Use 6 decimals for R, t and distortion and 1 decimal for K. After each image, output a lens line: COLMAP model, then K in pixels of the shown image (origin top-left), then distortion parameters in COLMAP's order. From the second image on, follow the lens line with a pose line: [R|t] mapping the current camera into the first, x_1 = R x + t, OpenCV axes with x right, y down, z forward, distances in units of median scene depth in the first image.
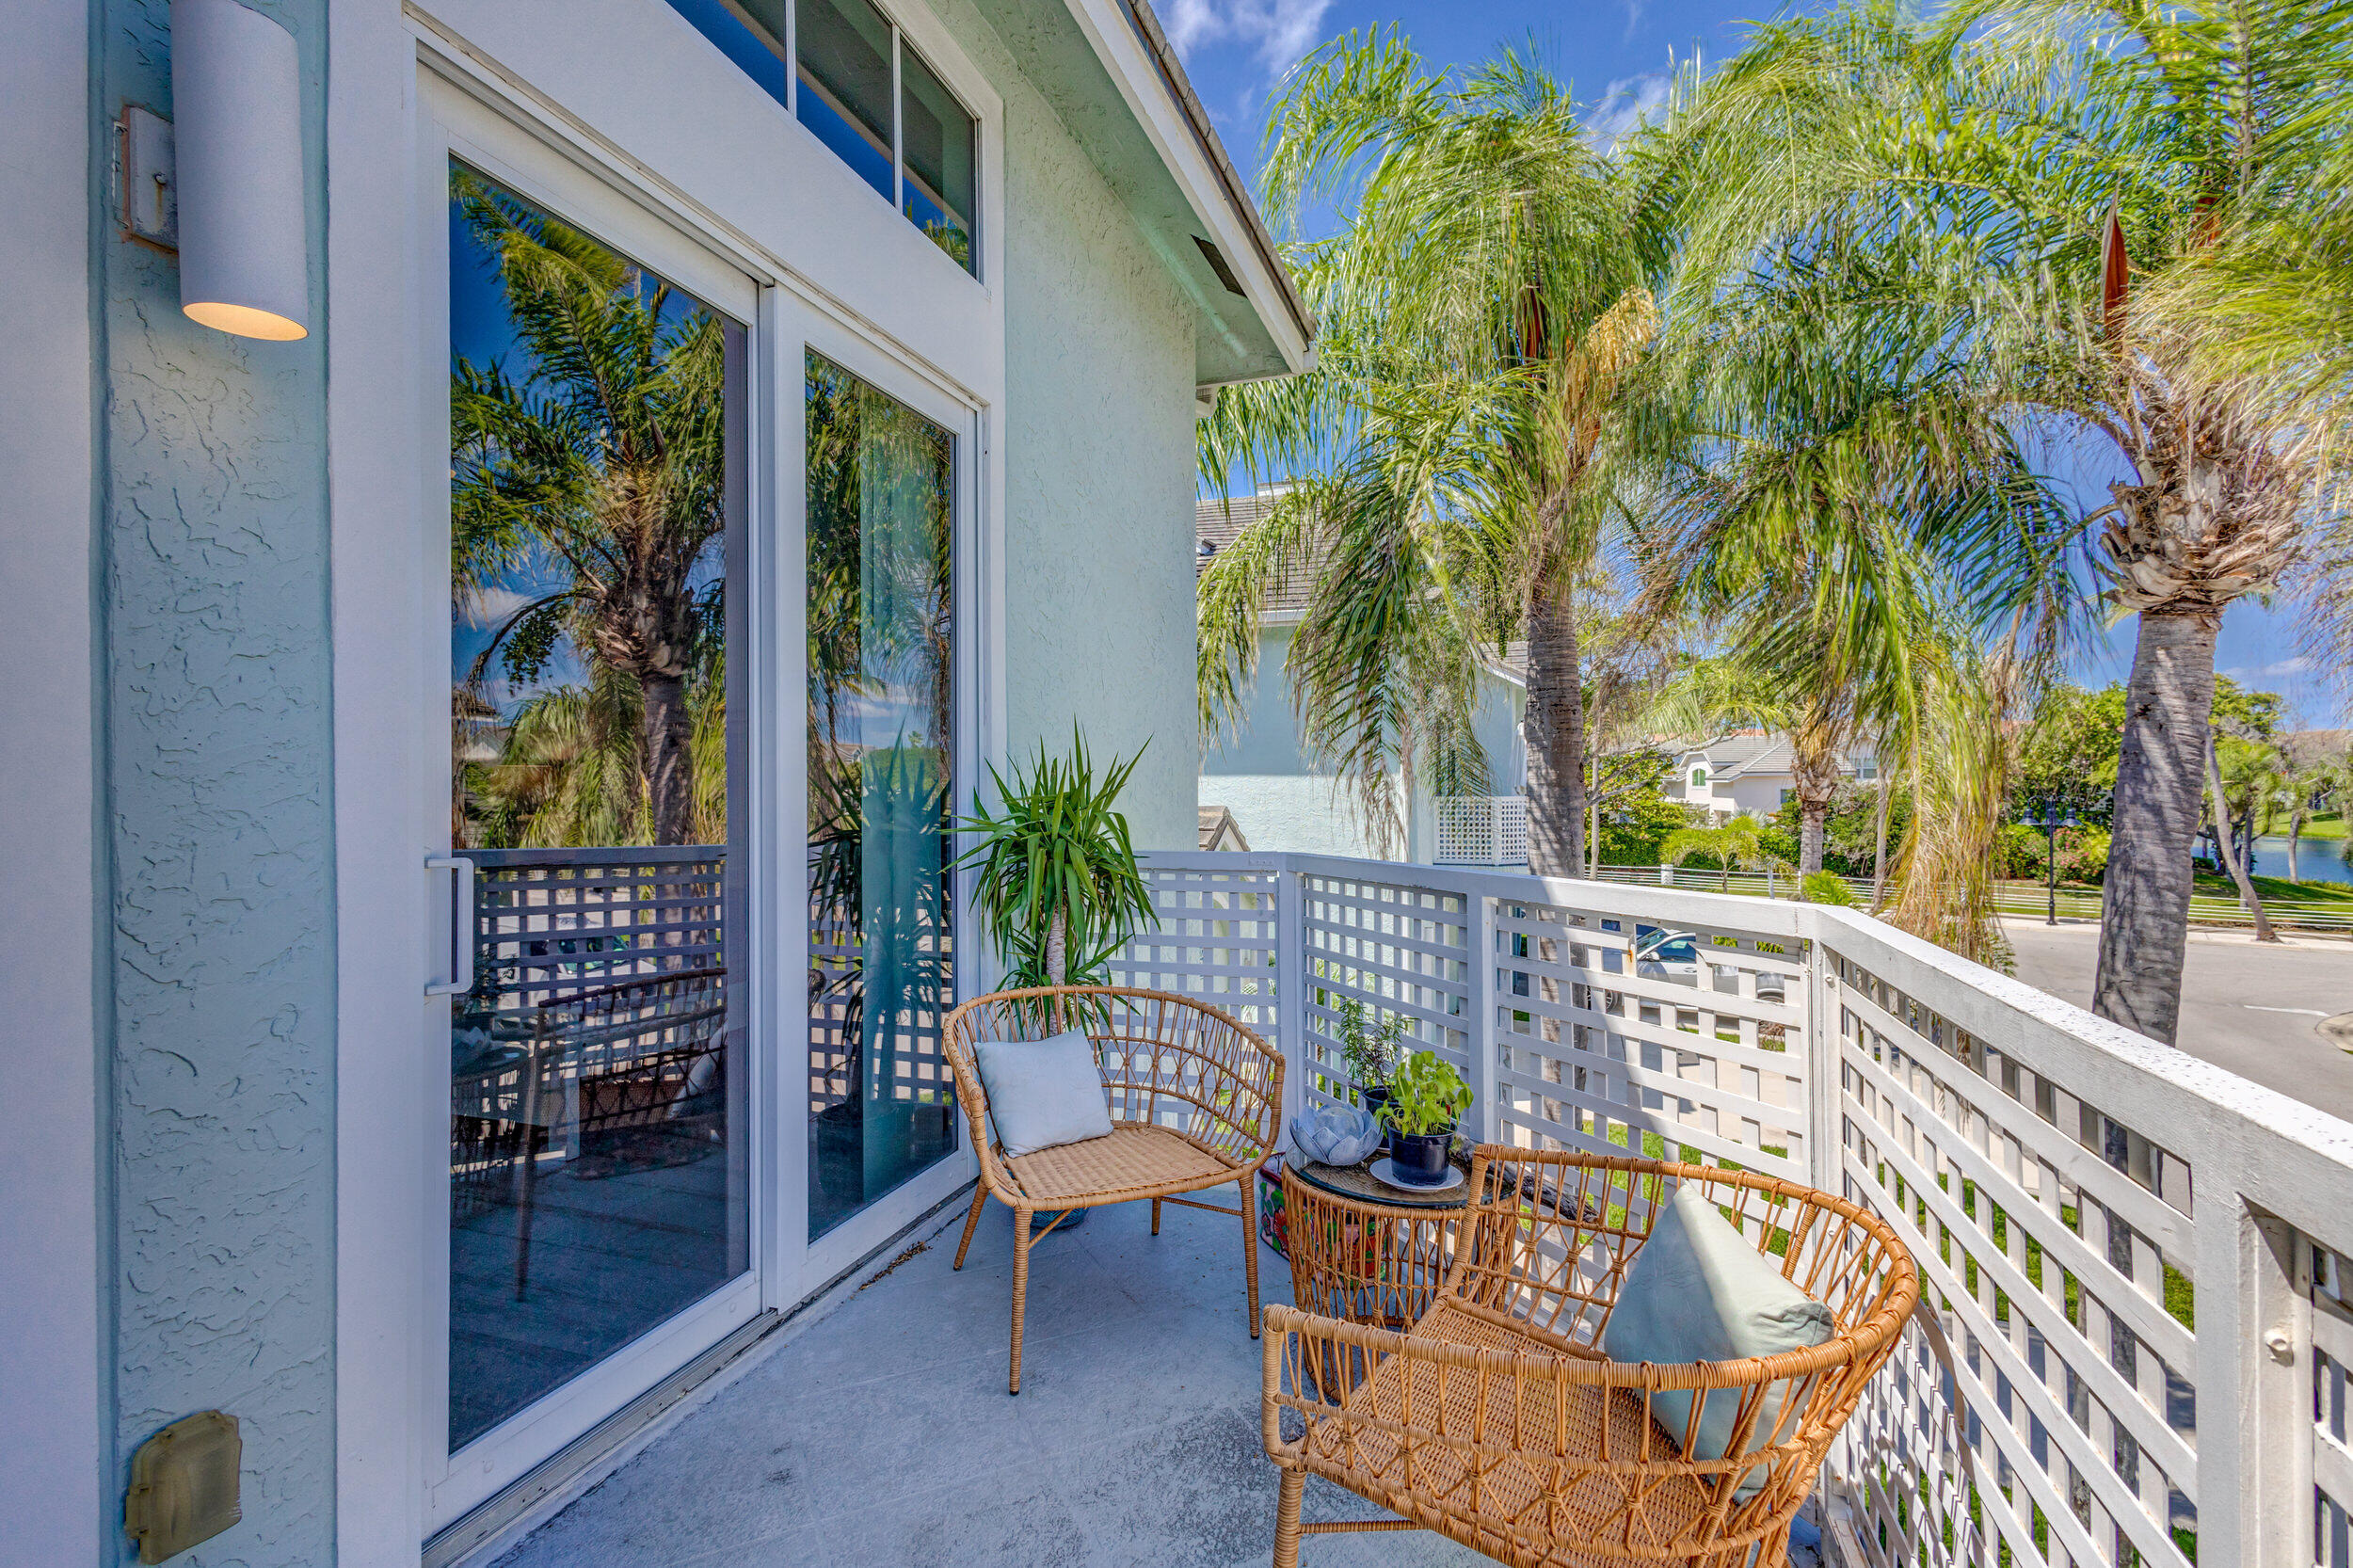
lens RADIAL K [[1091.3, 0, 1160.4], [0, 1091.3, 777.3], [0, 0, 1]] dist [0.013427, -0.003083]
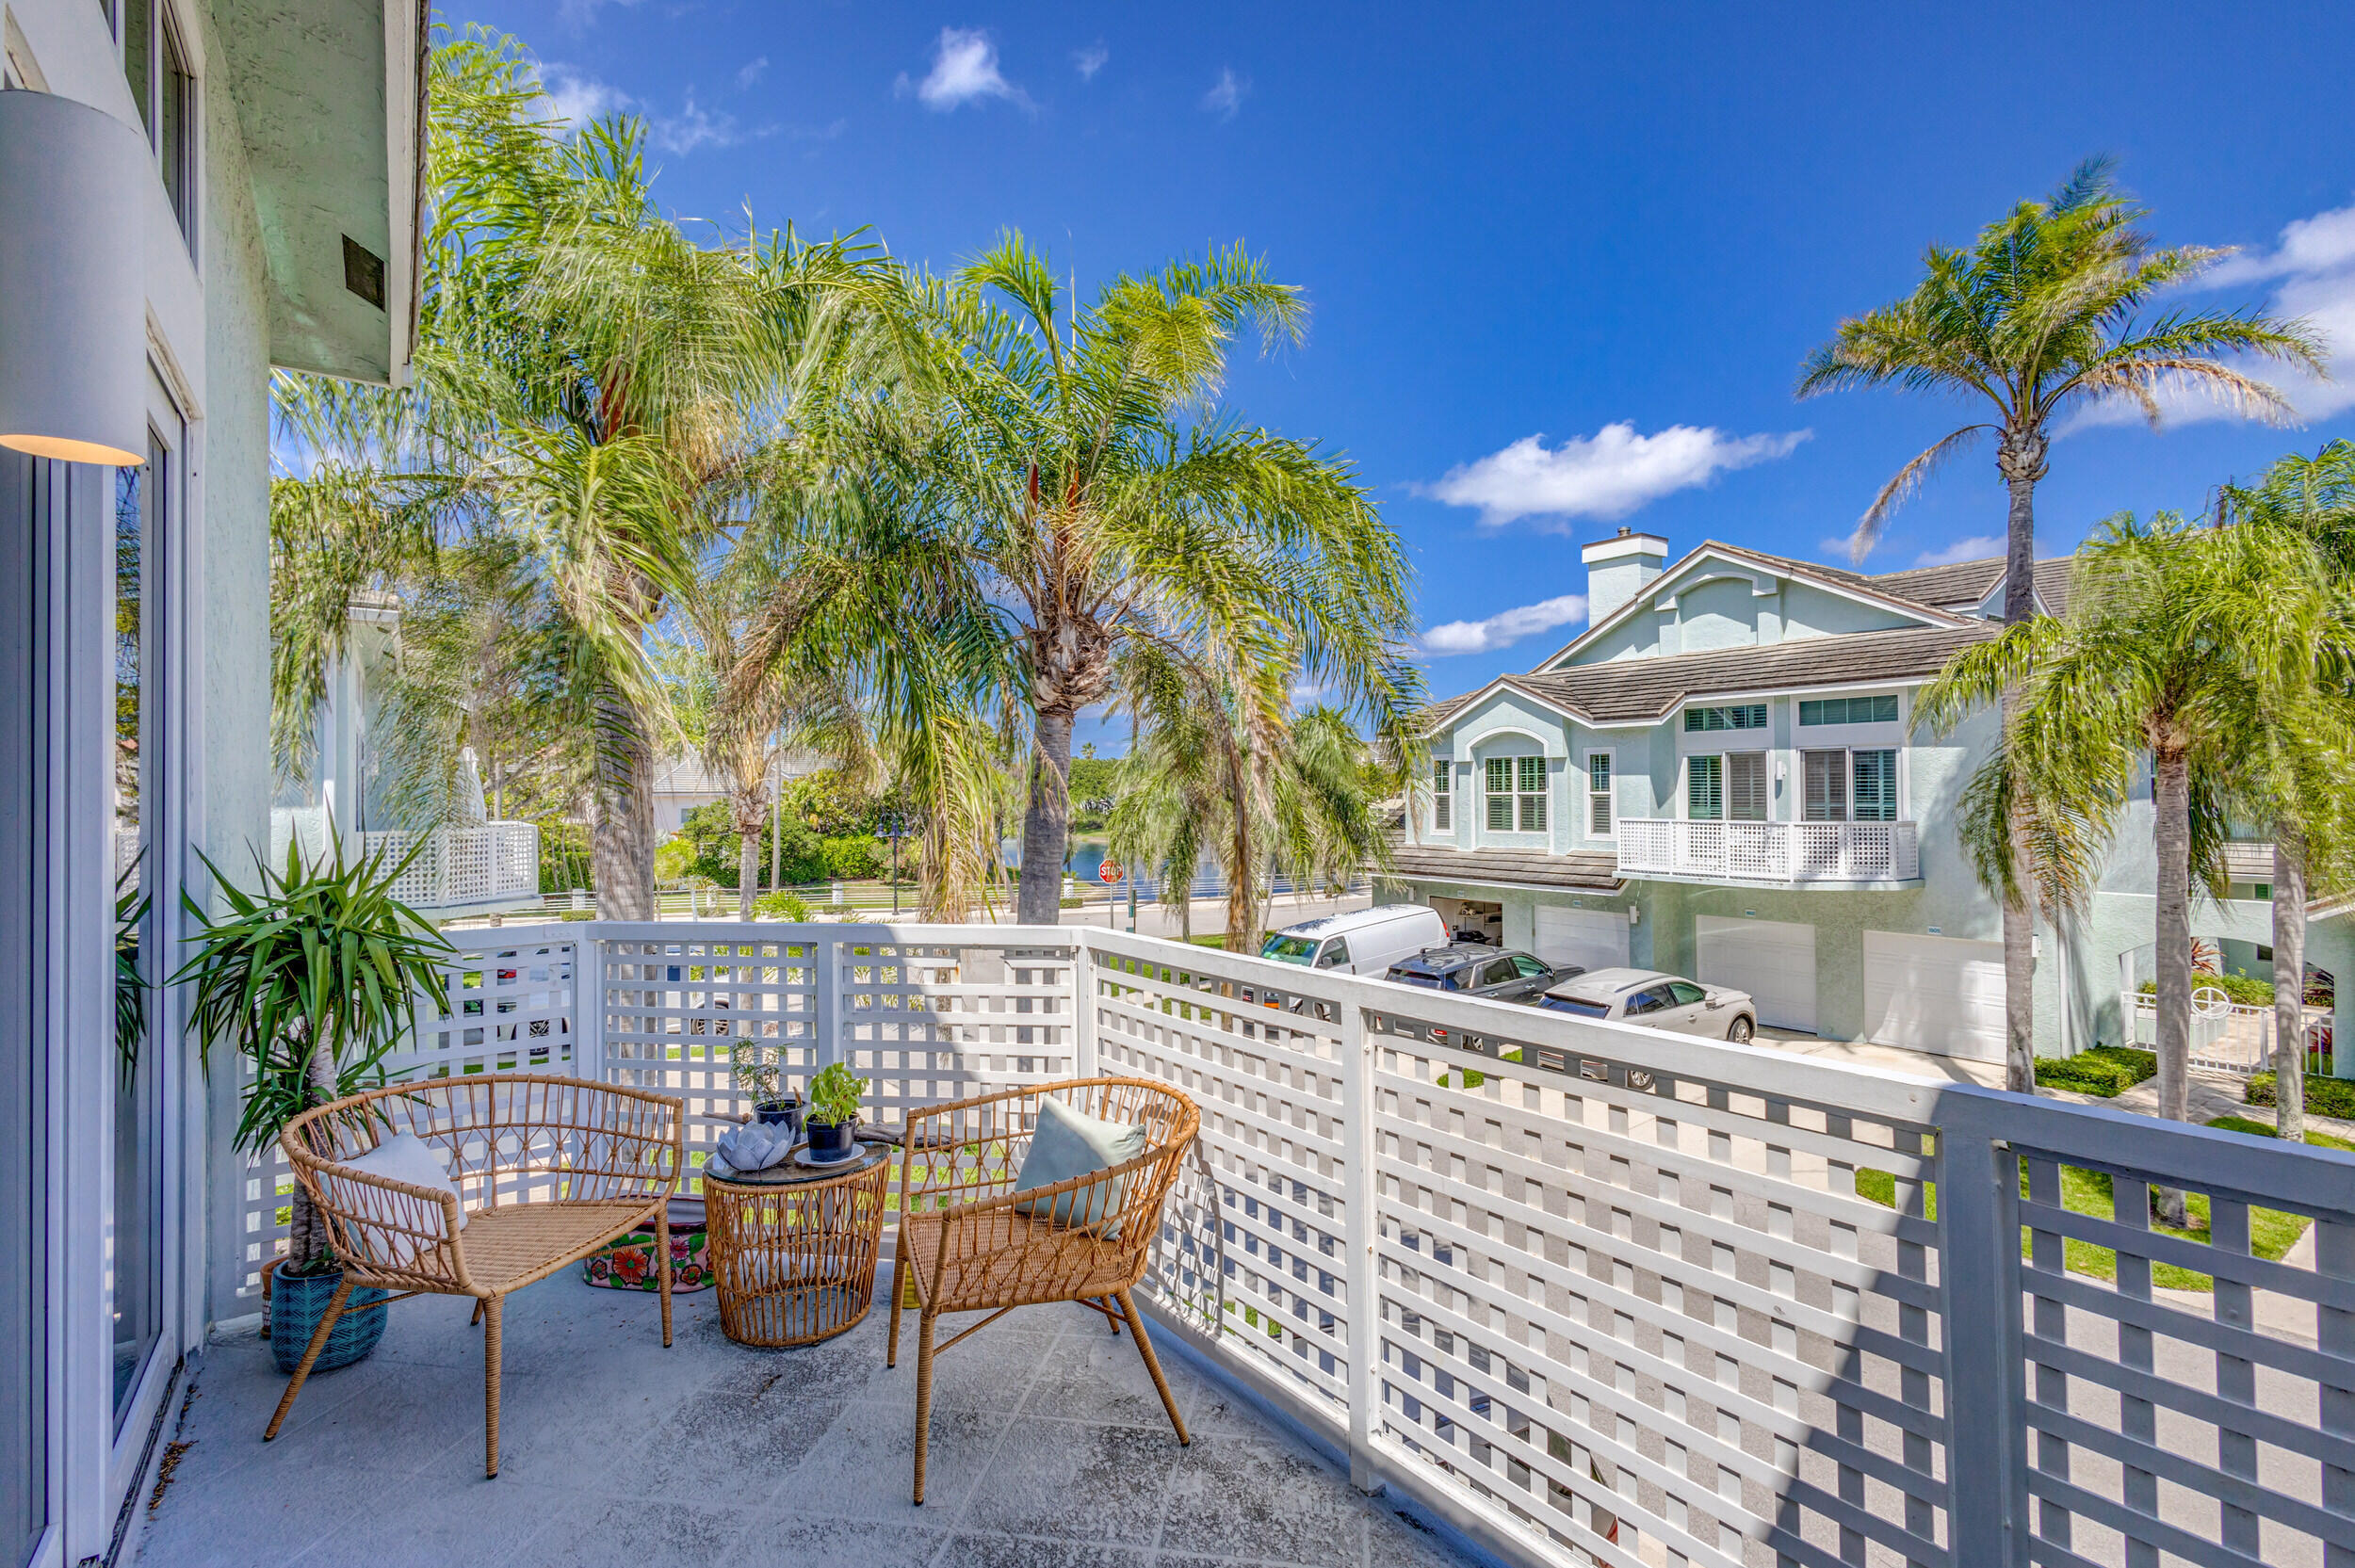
lens RADIAL K [[1092.1, 0, 1183.4], [0, 1092.1, 779.8], [0, 0, 1]] dist [0.013427, -0.003083]
pose [[0.579258, 0.008031, 0.815105, -0.451432], [0.004593, 0.999903, -0.013116, -0.058161], [-0.815131, 0.011341, 0.579165, -0.104575]]
